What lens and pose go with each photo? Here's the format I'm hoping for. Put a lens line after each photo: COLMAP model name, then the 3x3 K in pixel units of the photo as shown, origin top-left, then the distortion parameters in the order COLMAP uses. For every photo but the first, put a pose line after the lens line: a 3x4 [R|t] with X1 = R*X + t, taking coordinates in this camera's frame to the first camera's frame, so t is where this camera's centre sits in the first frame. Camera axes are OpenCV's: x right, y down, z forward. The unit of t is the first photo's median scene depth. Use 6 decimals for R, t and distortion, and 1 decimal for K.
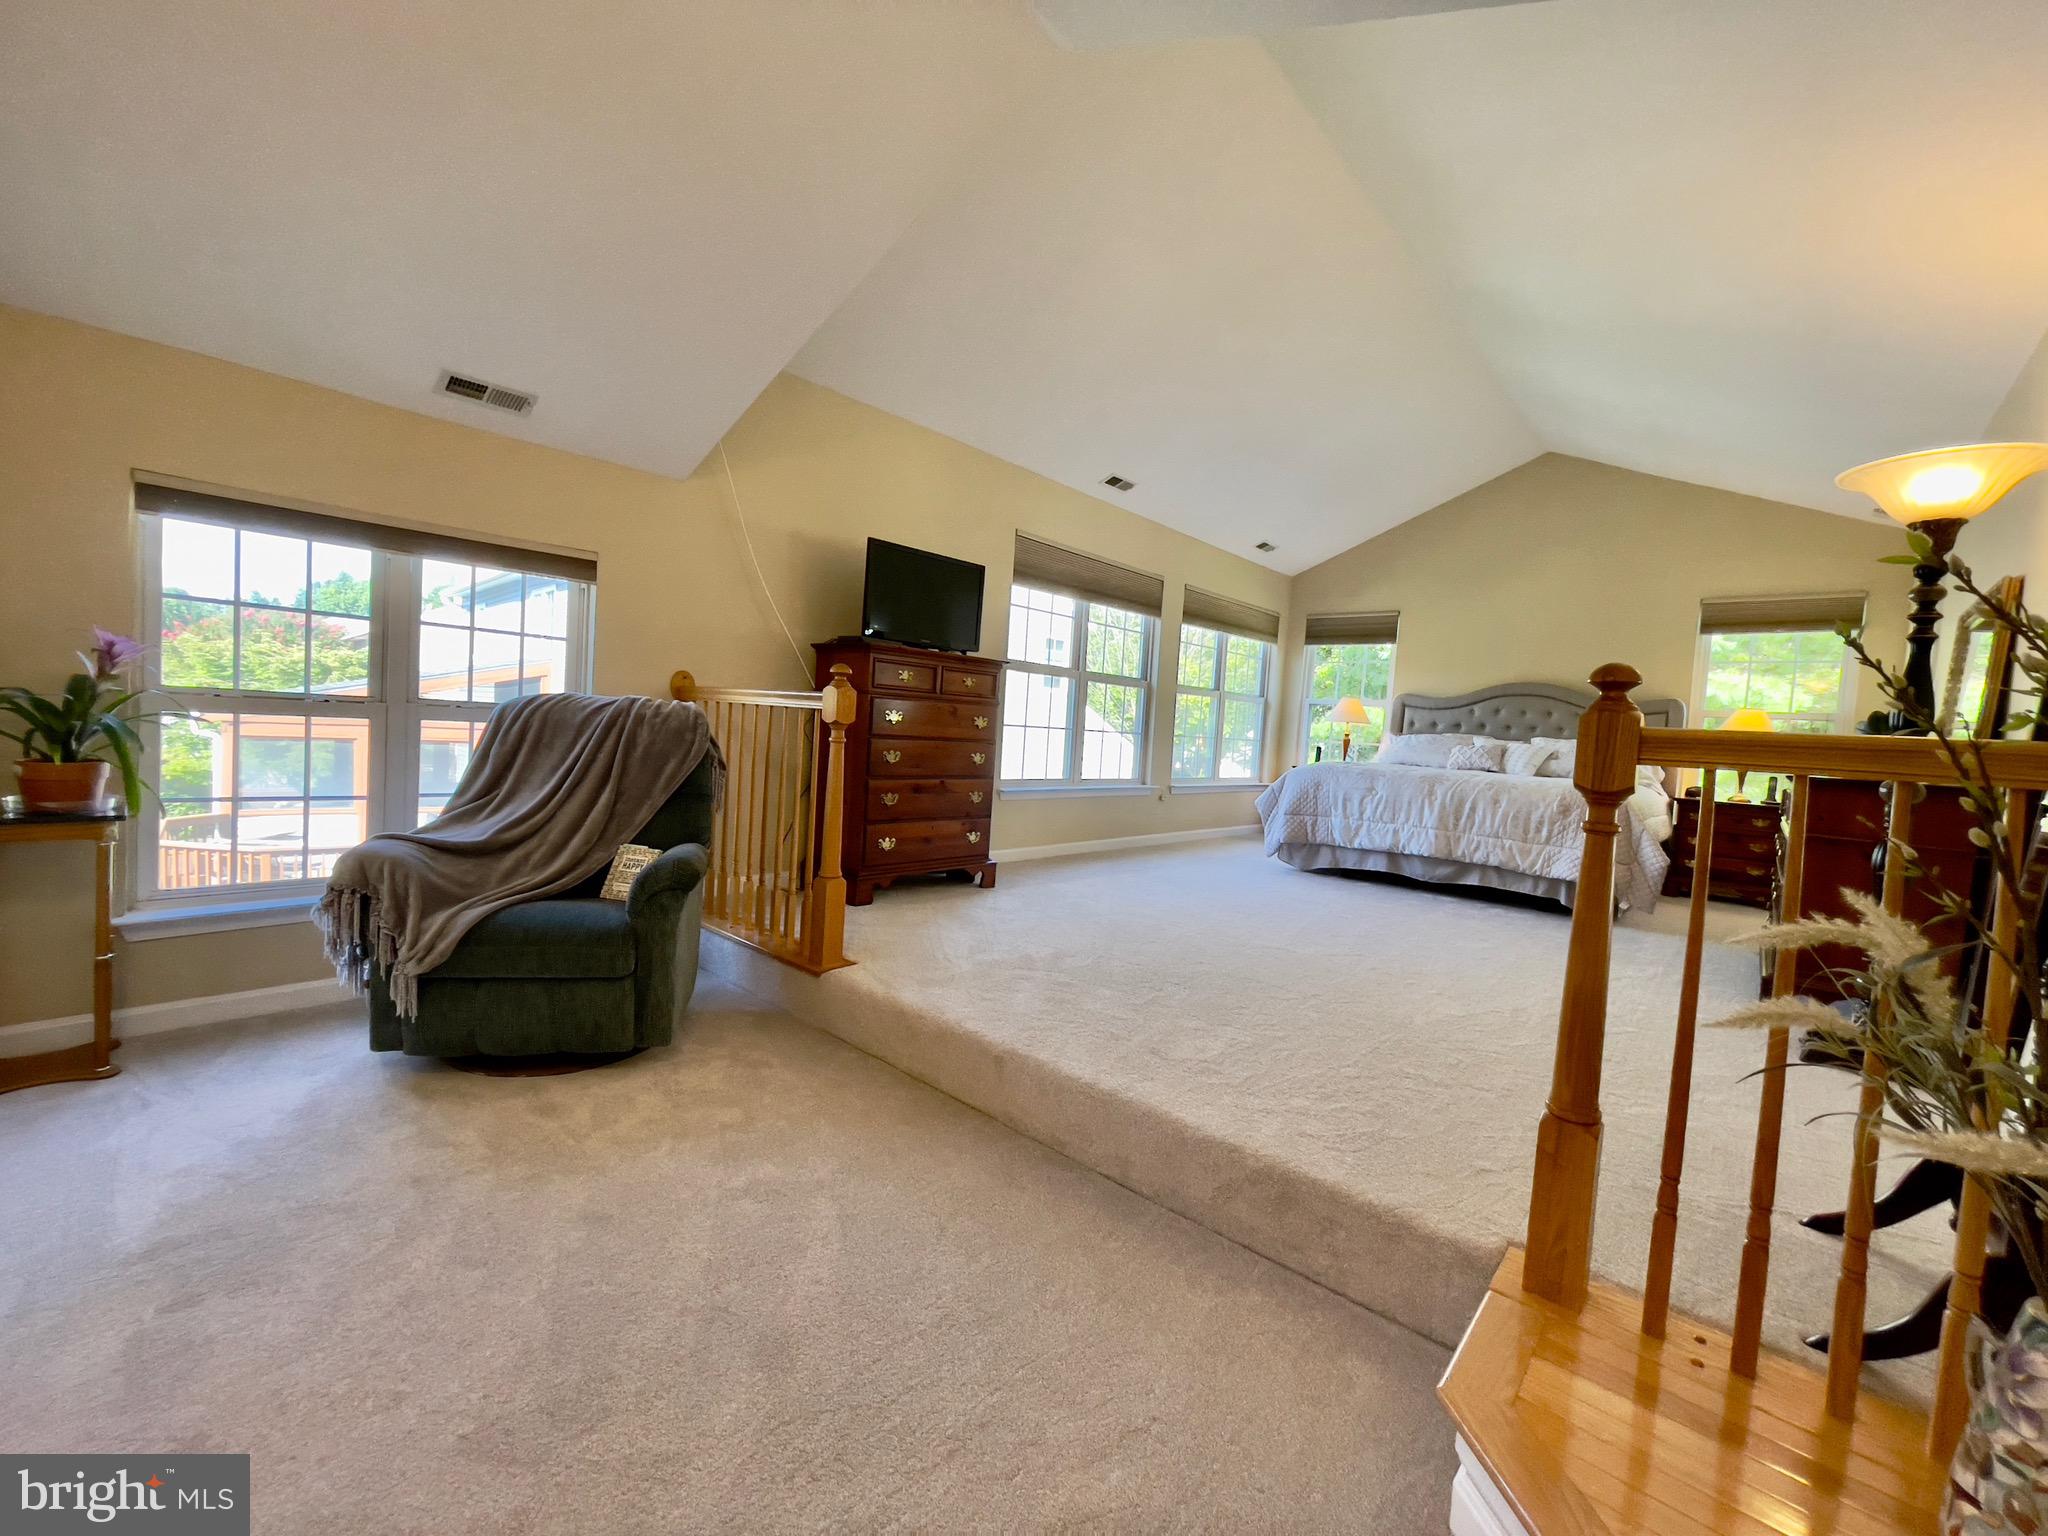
lens RADIAL K [[831.9, 0, 1016.3], [0, 831.9, 777.6], [0, 0, 1]] dist [-0.007579, 0.000491]
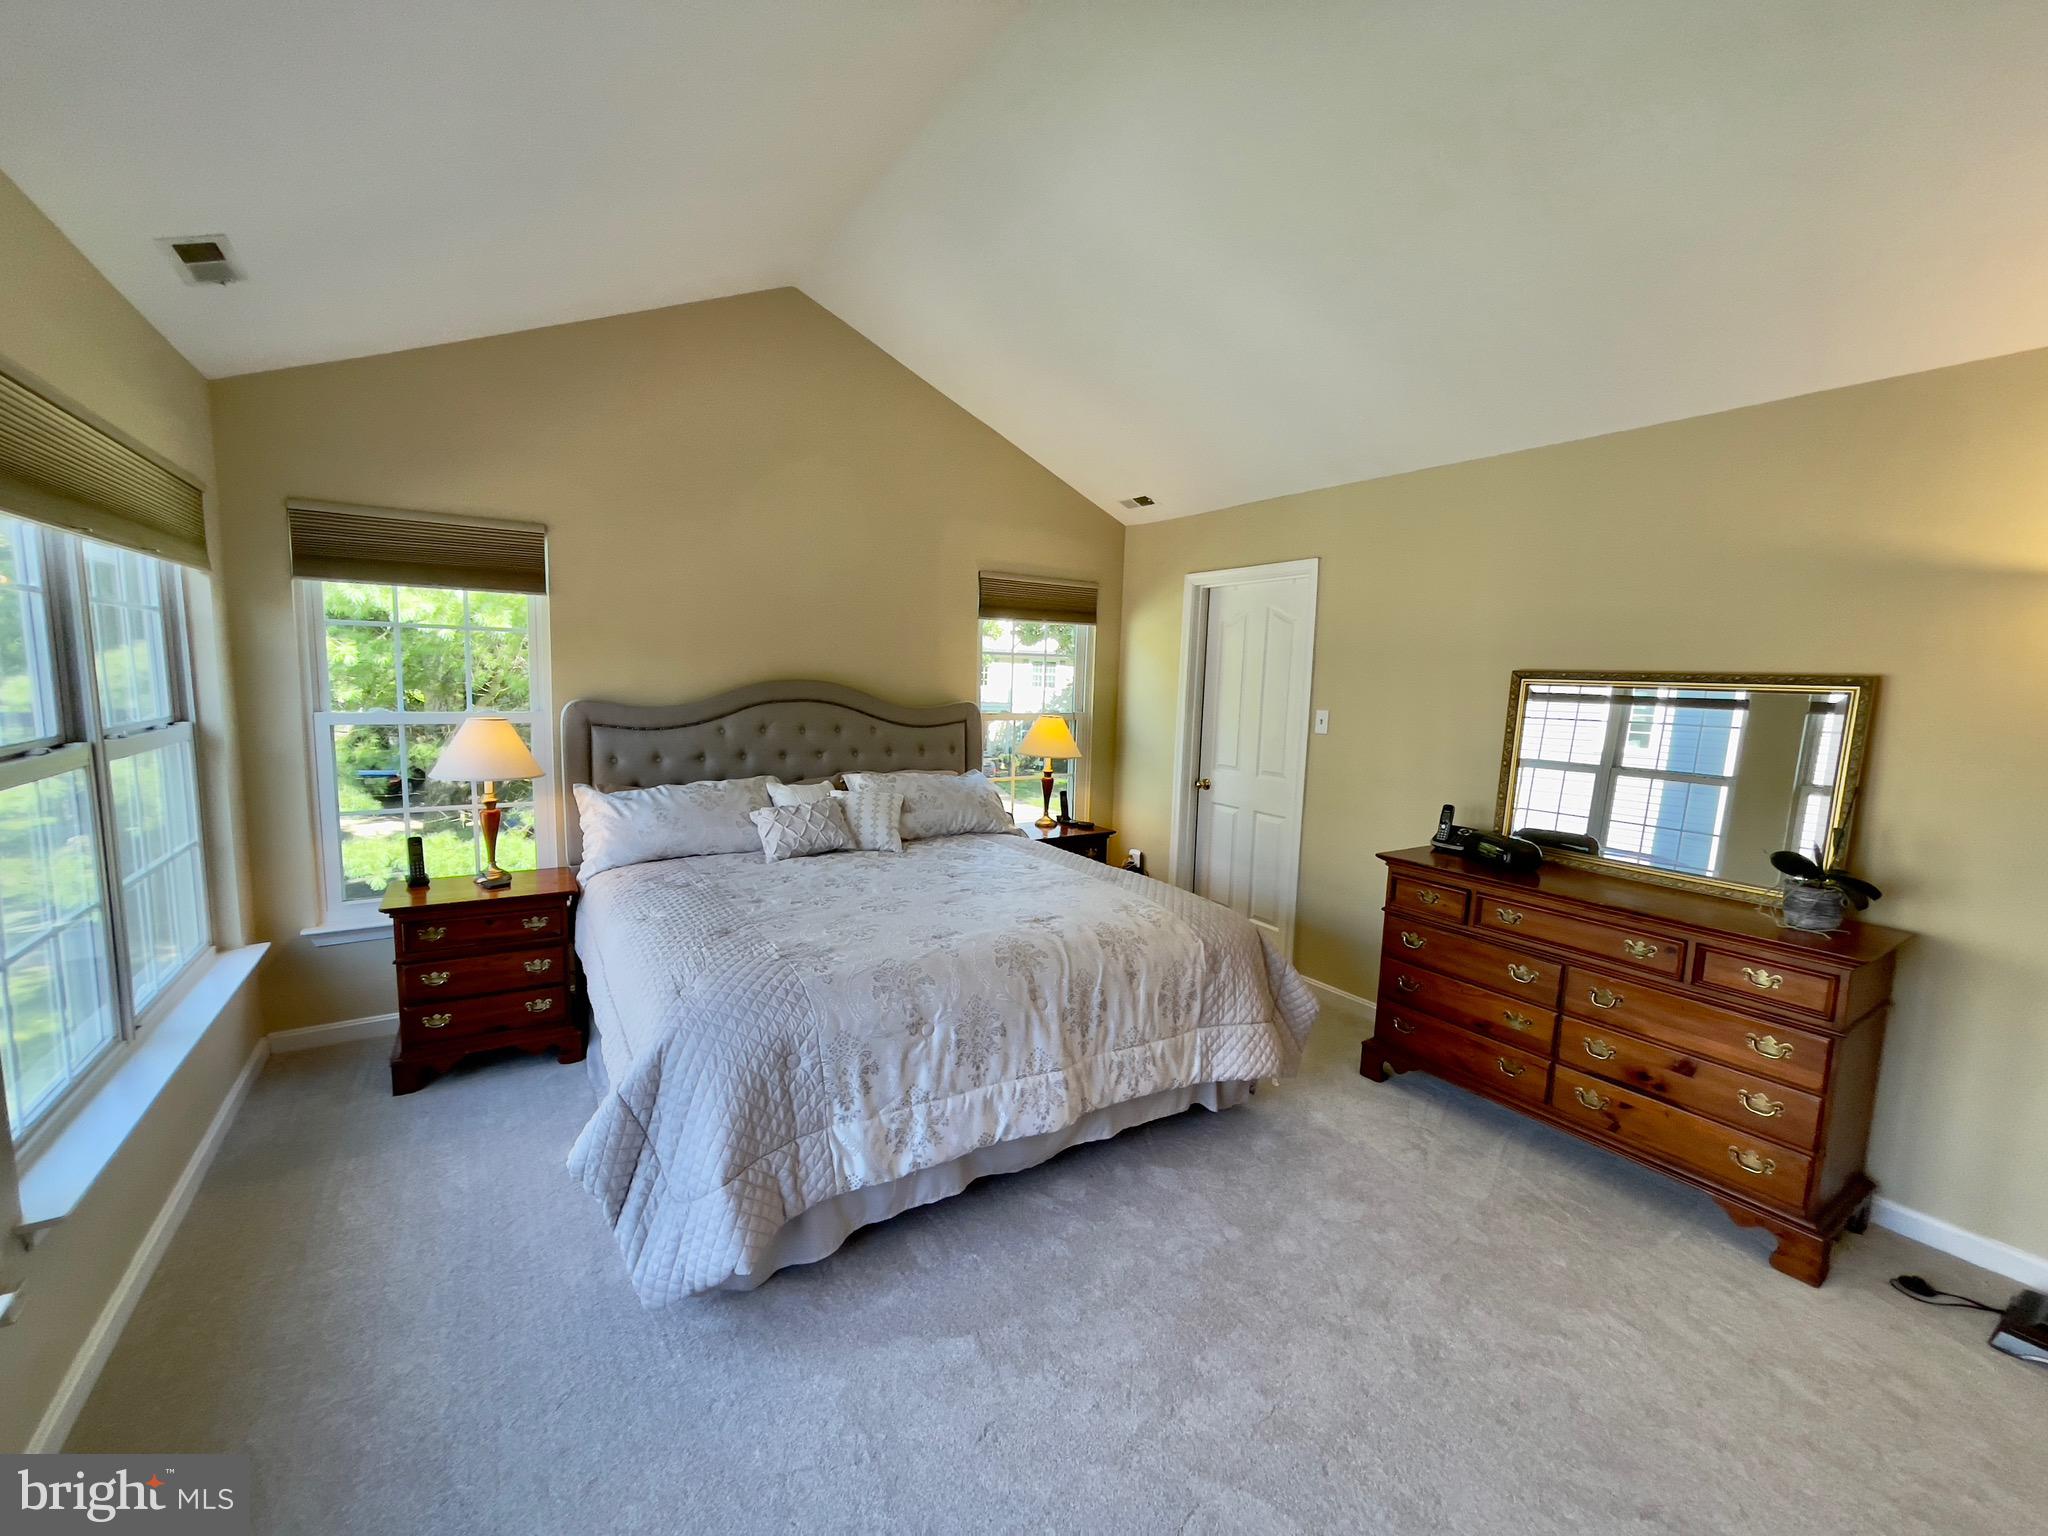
lens RADIAL K [[831.9, 0, 1028.8], [0, 831.9, 771.0], [0, 0, 1]] dist [-0.007579, 0.000491]
pose [[0.255834, -0.160813, 0.953251, 0.073920], [0.050355, 0.986945, 0.152983, -0.159519], [-0.965409, 0.008862, 0.260591, 0.810357]]
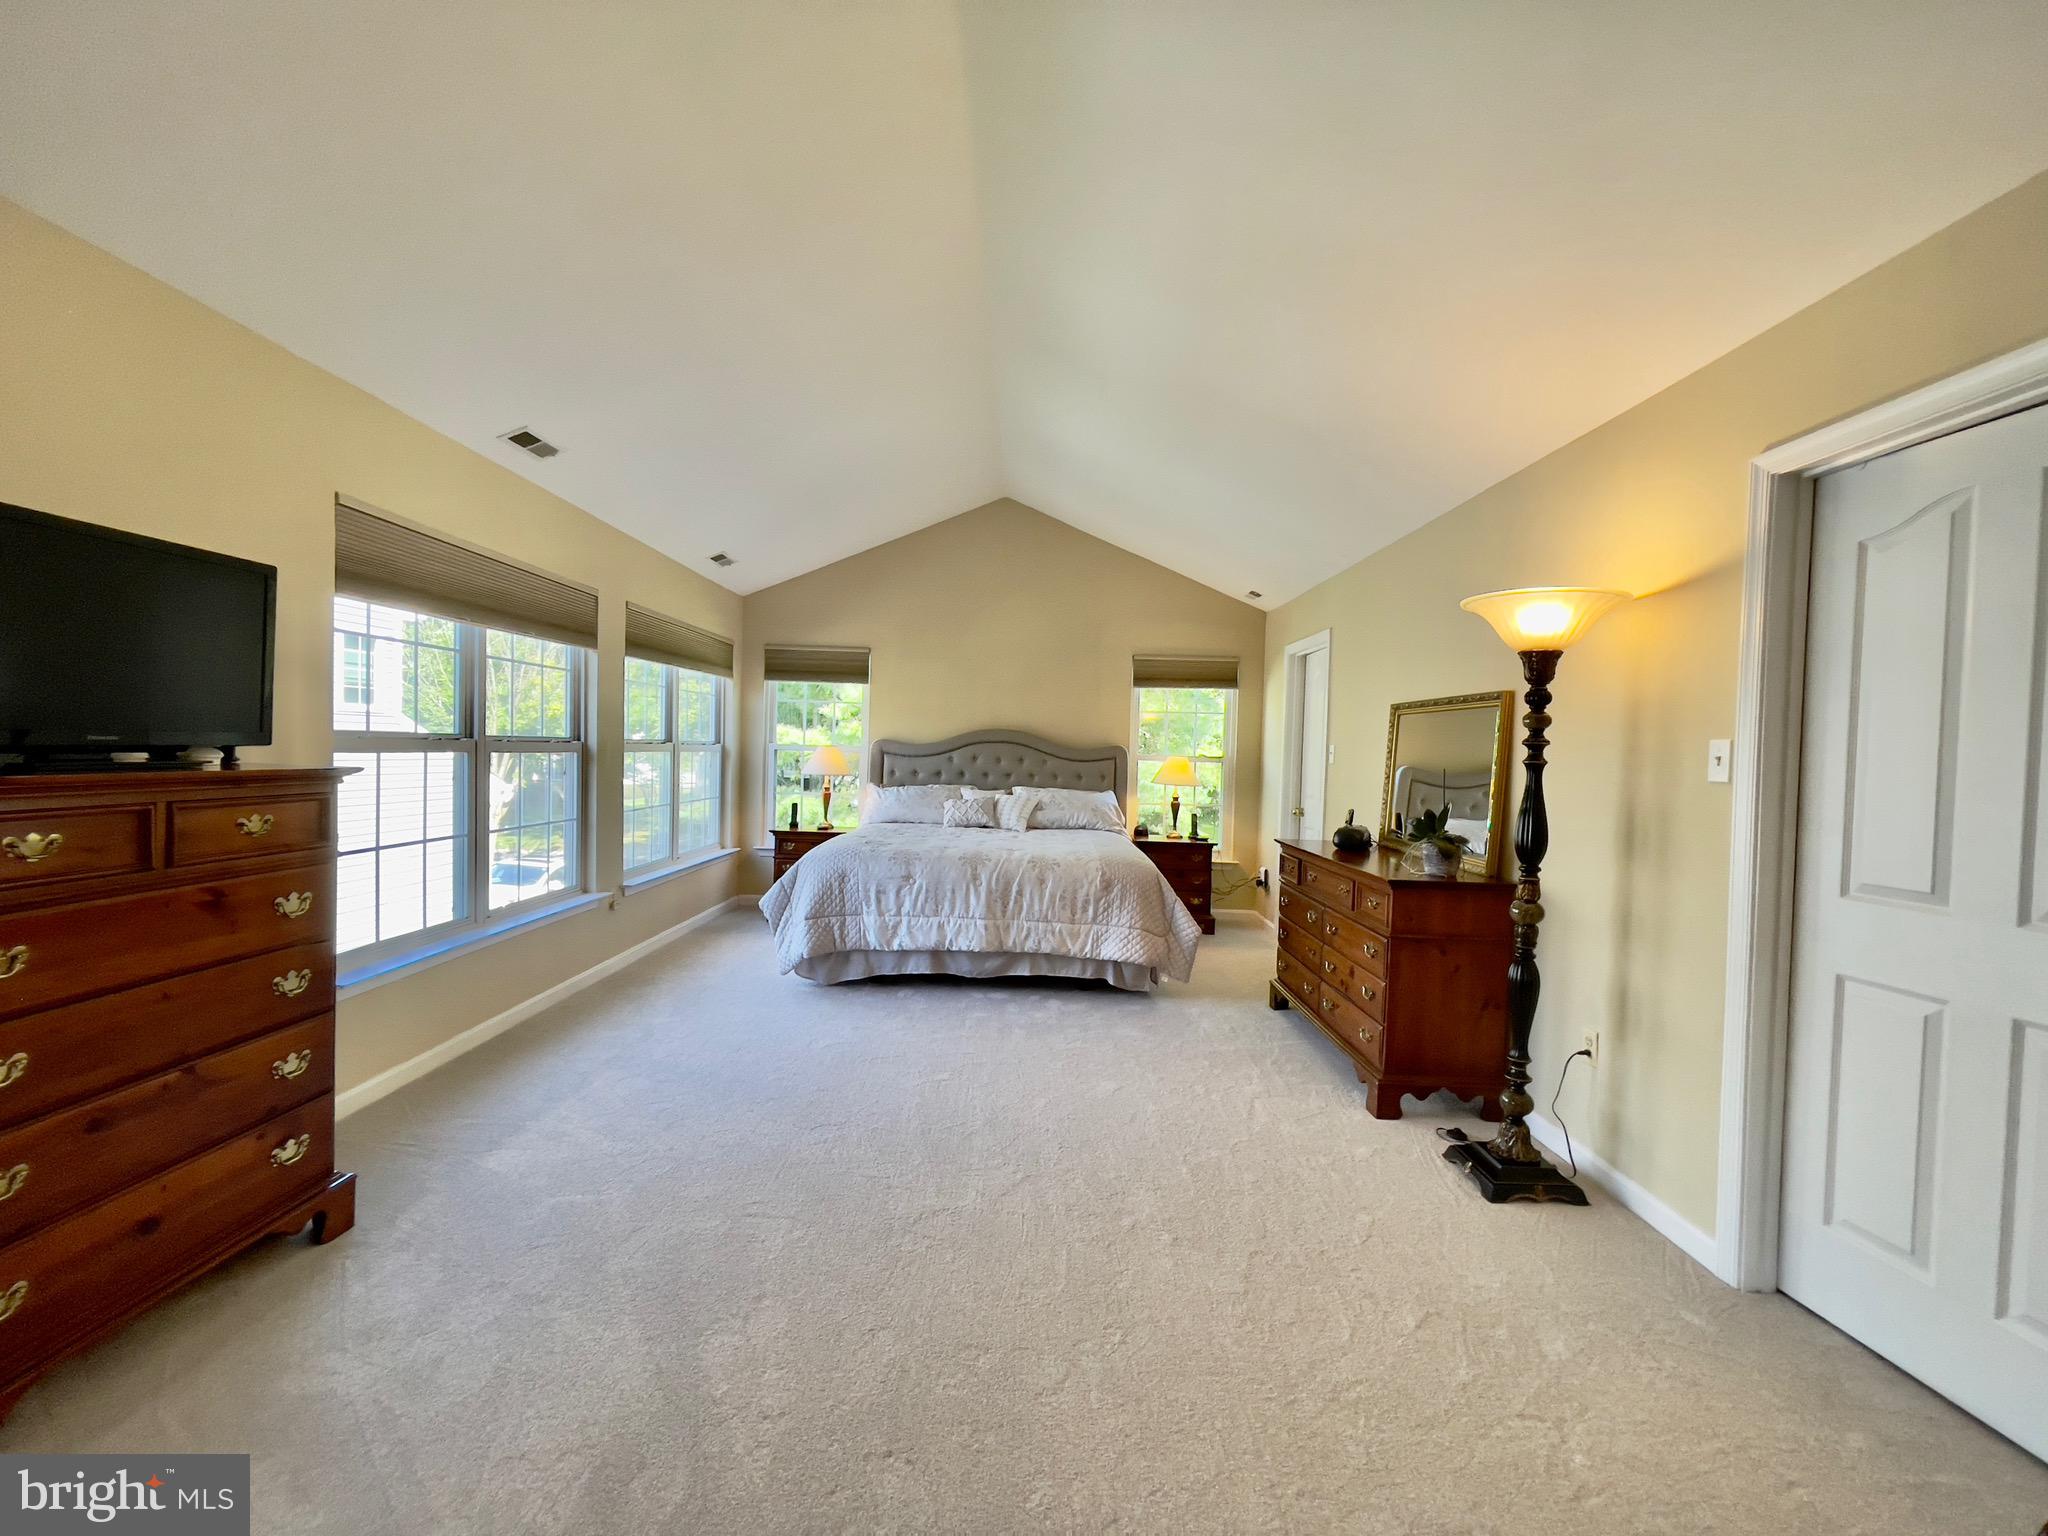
lens RADIAL K [[831.9, 0, 1023.5], [0, 831.9, 772.4], [0, 0, 1]] dist [-0.007579, 0.000491]
pose [[0.743262, -0.056515, 0.666609, -0.033236], [0.058756, 0.998090, 0.019106, -0.095832], [-0.666415, 0.024966, 0.745163, 0.290029]]
